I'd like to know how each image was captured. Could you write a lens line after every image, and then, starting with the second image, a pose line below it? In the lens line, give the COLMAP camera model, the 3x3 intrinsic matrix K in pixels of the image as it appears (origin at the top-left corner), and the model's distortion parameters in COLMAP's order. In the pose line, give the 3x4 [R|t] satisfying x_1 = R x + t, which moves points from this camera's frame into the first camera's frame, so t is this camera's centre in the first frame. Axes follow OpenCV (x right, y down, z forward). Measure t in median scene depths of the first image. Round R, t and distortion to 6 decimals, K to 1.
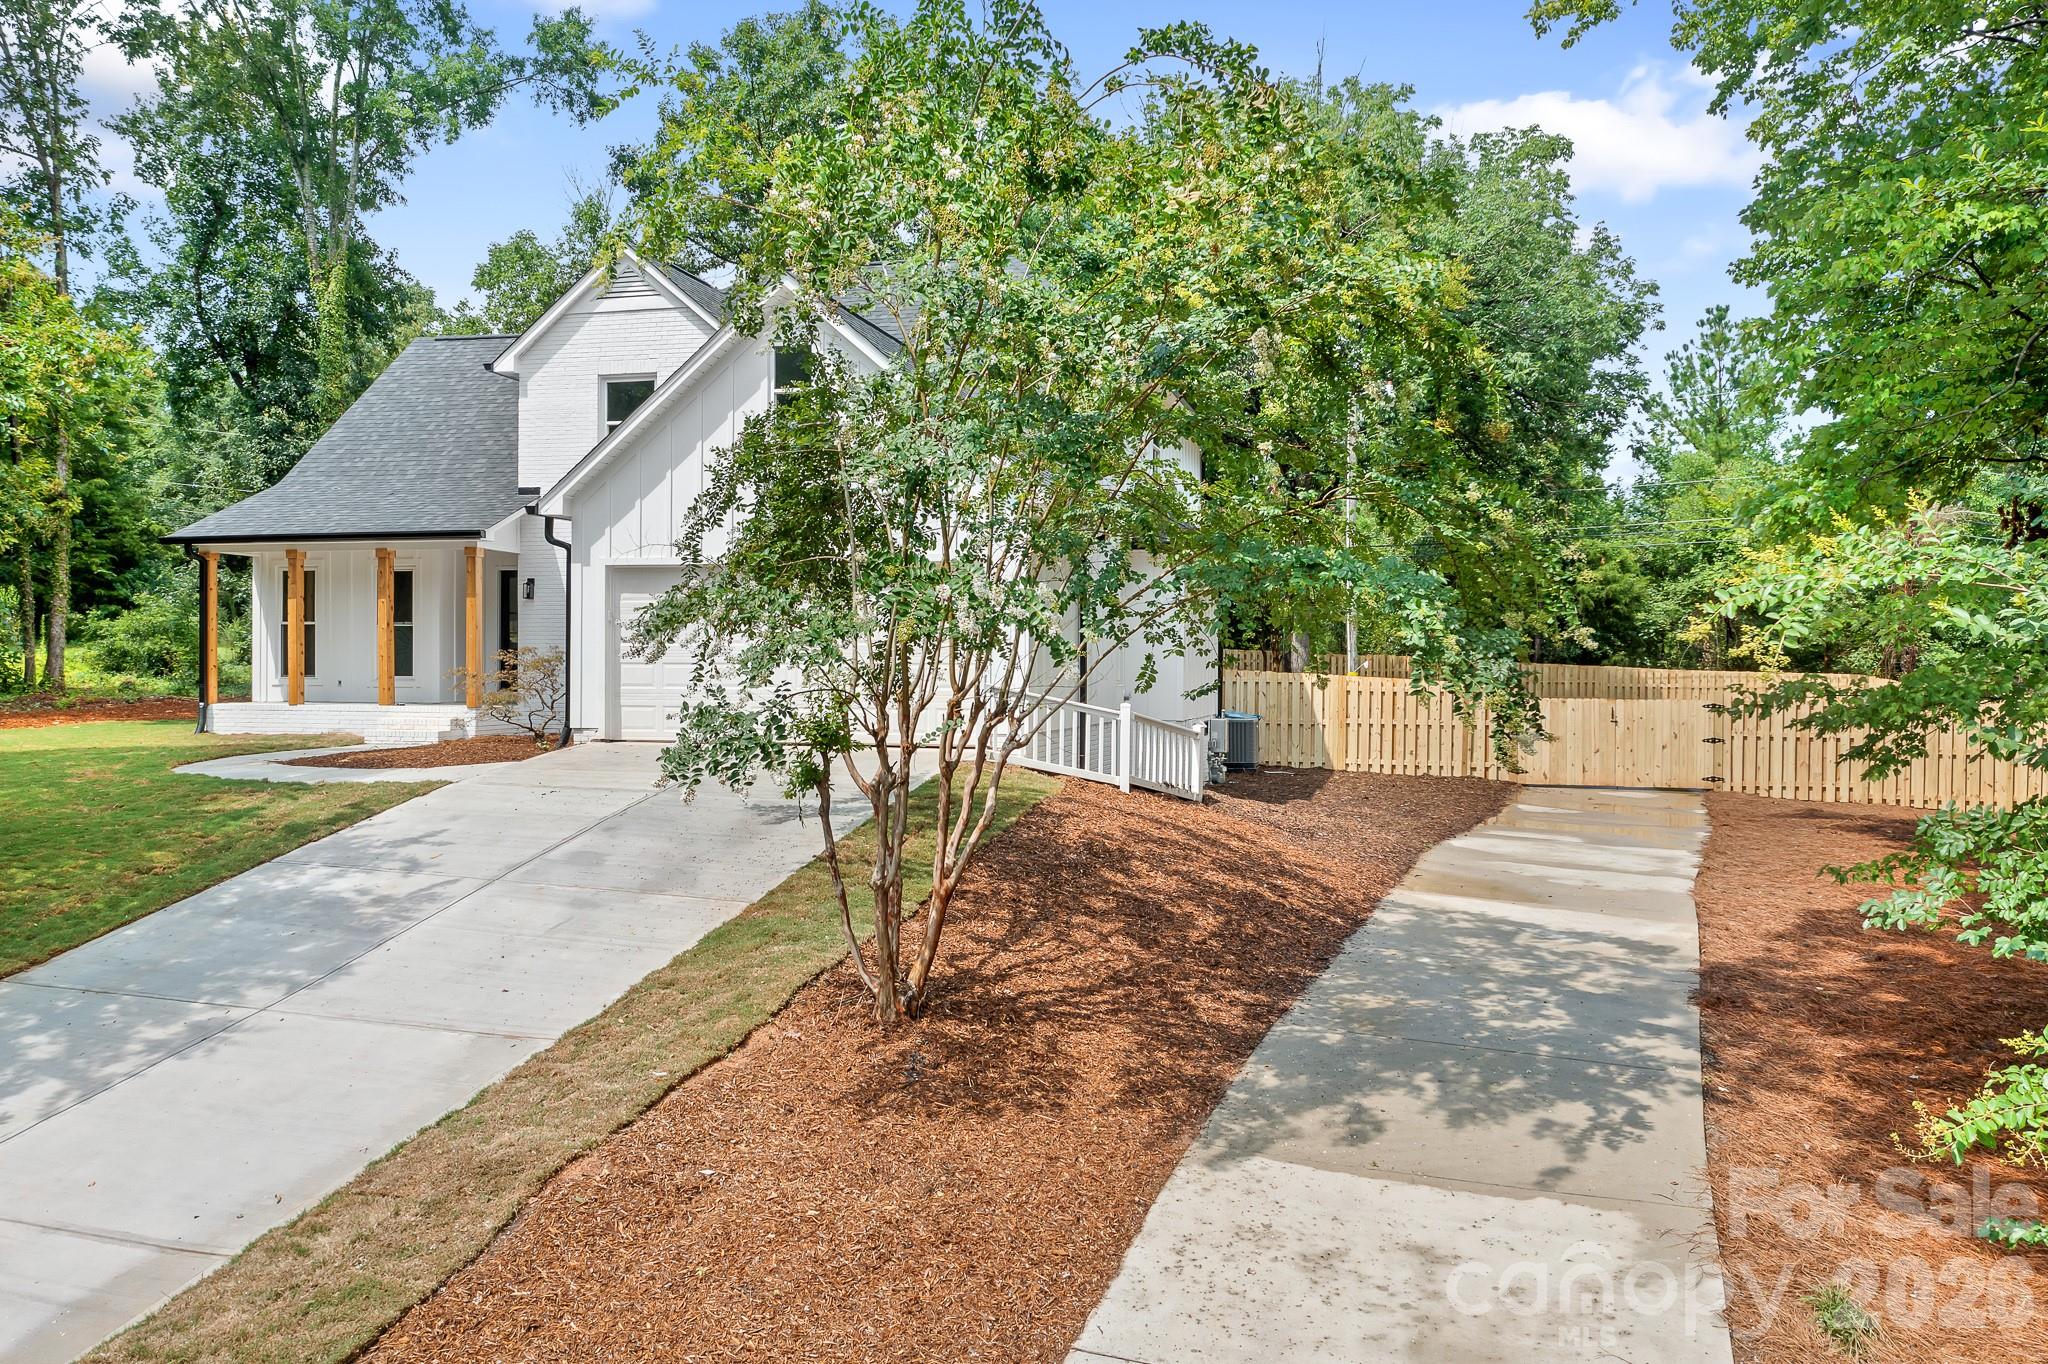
lens RADIAL K [[1665.9, 0, 1034.1], [0, 1665.9, 681.7], [0, 0, 1]] dist [-0.010379, 0.003644]
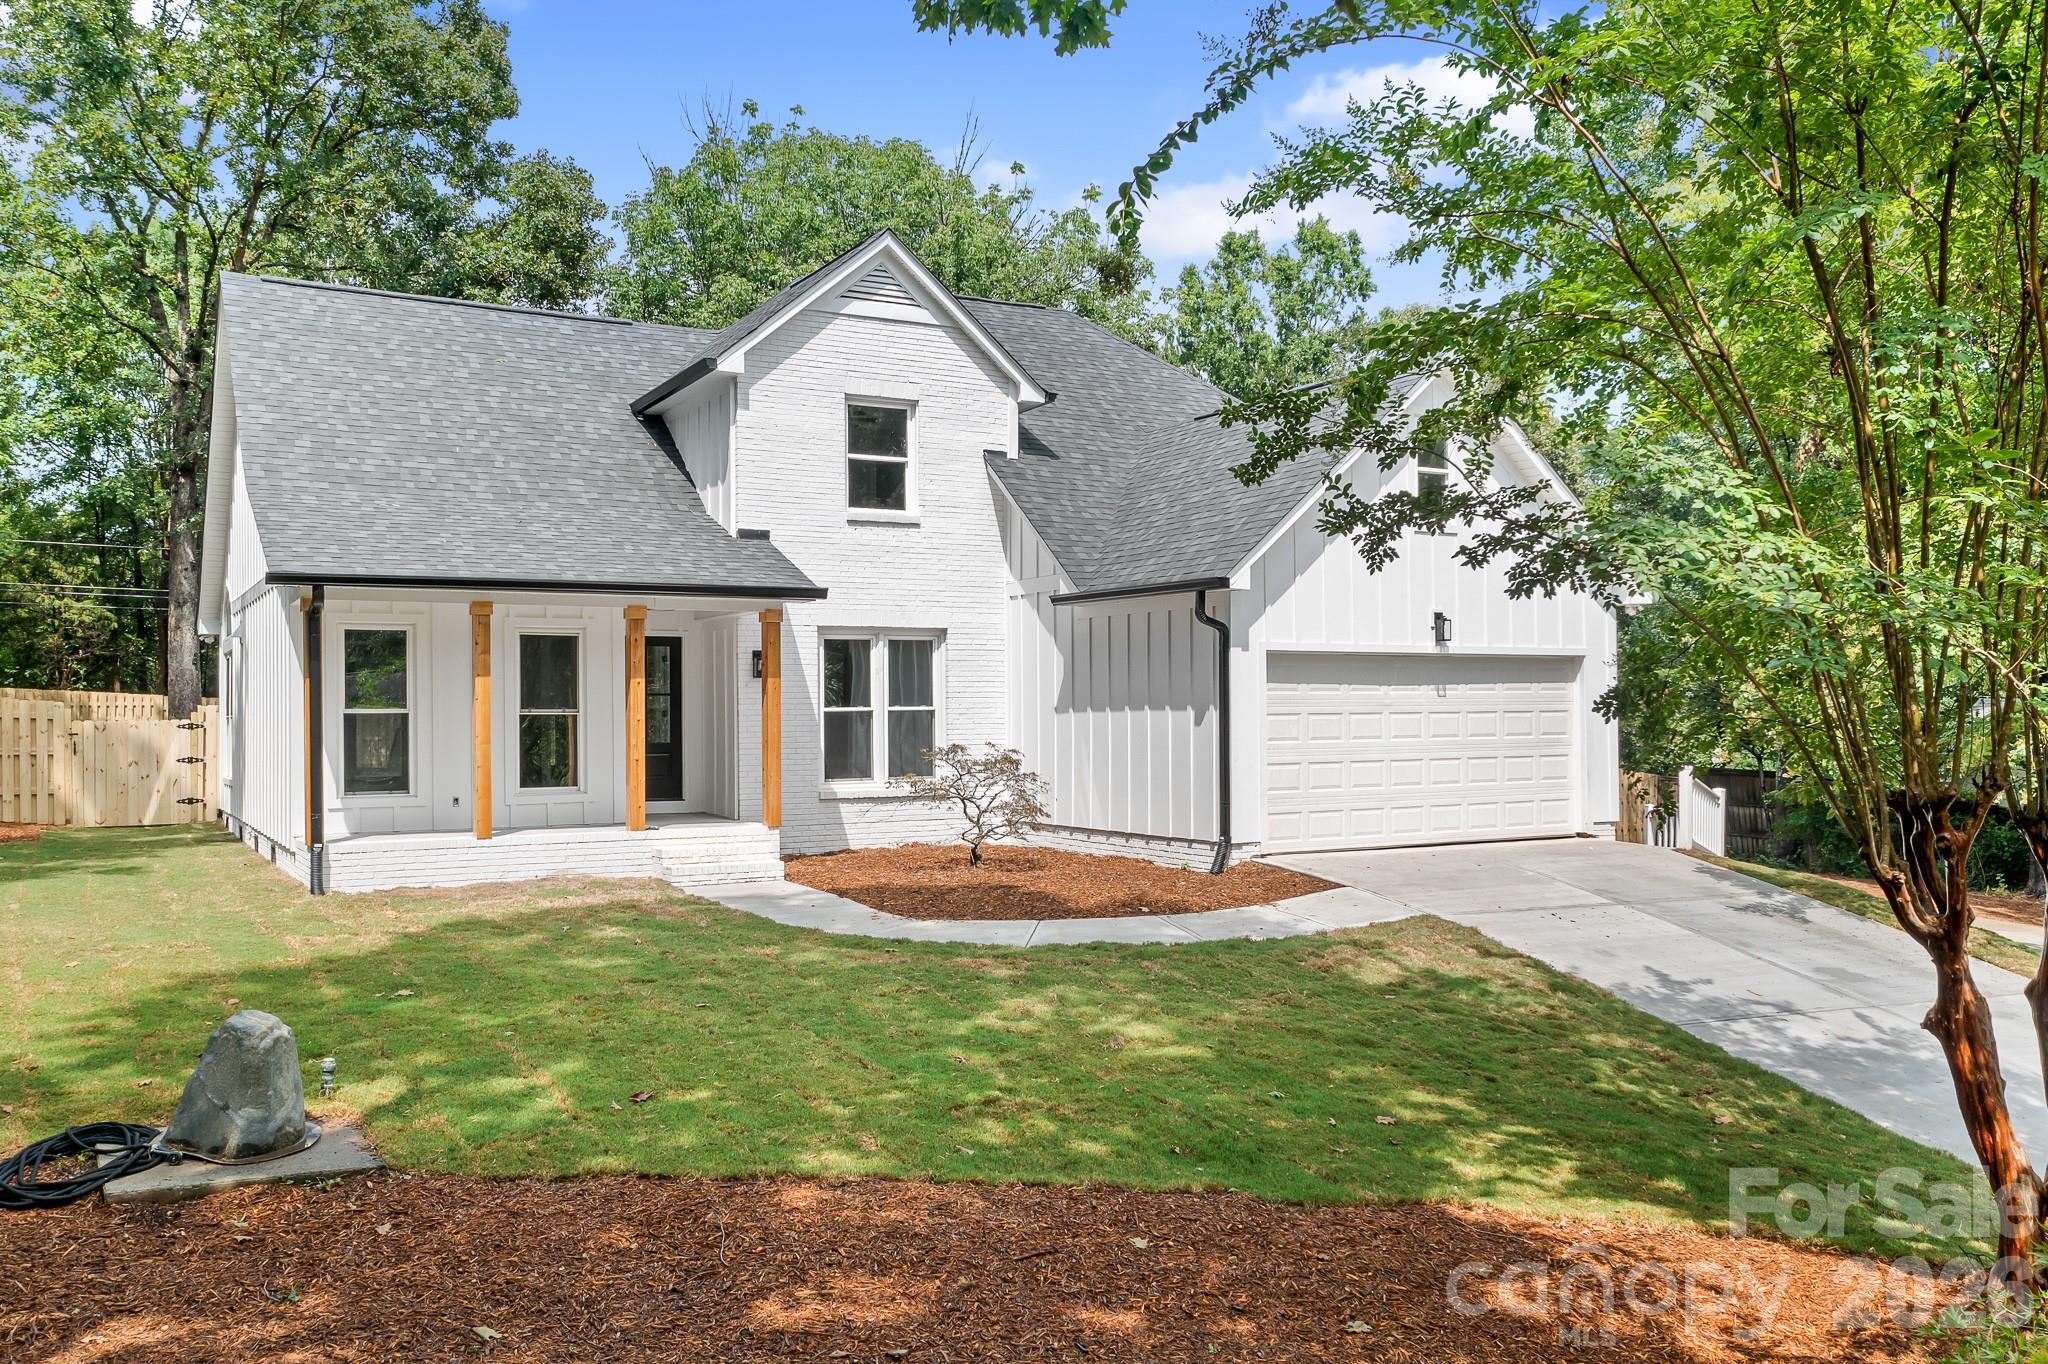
lens RADIAL K [[1653.4, 0, 1035.9], [0, 1653.4, 726.7], [0, 0, 1]] dist [-0.003986, 0.000717]
pose [[0.707580, -0.015809, 0.706456, -0.740731], [0.016923, 0.999842, 0.005424, -0.029529], [-0.706430, 0.008118, 0.707736, 0.379460]]
